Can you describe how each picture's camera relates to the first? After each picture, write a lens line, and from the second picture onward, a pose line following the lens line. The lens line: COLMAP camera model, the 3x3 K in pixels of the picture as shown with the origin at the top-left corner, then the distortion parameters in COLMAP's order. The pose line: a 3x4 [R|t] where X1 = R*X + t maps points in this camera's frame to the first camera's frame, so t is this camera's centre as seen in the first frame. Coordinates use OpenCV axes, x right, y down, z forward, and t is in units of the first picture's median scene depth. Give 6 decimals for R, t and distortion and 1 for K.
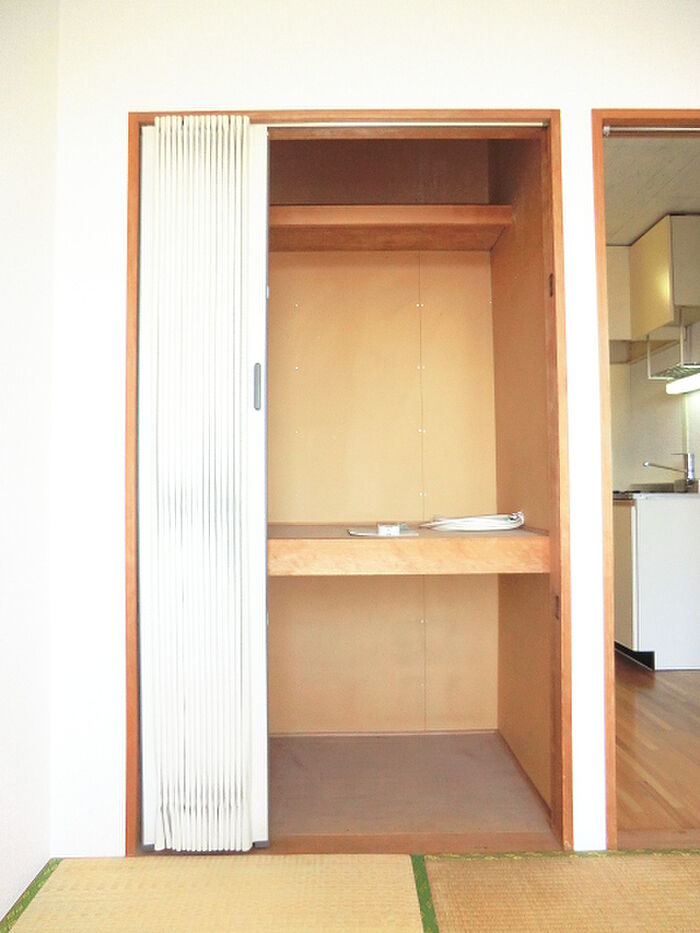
lens RADIAL K [[667.5, 0, 350.0], [0, 667.5, 466.5], [0, 0, 1]] dist [-0.045037, 0.008112]
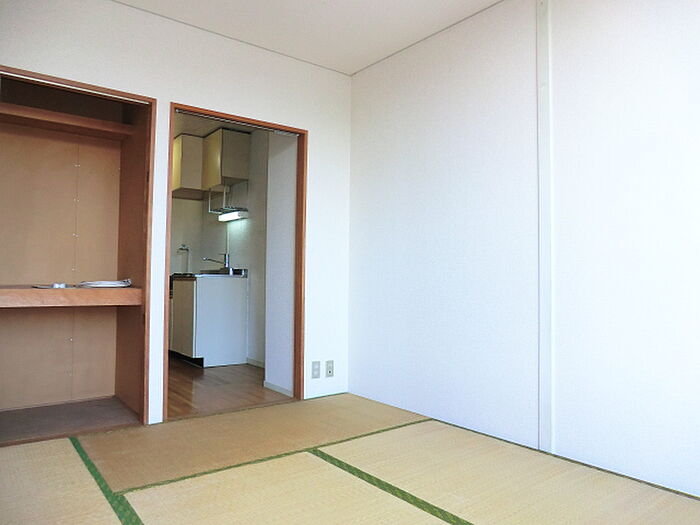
lens RADIAL K [[500.8, 0, 348.0], [0, 500.8, 258.4], [0, 0, 1]] dist [-0.045037, 0.008112]
pose [[0.796662, 0.040151, 0.603090, -0.144828], [-0.038740, 0.999132, -0.015344, 0.003913], [-0.603182, -0.011140, 0.797526, -0.686066]]
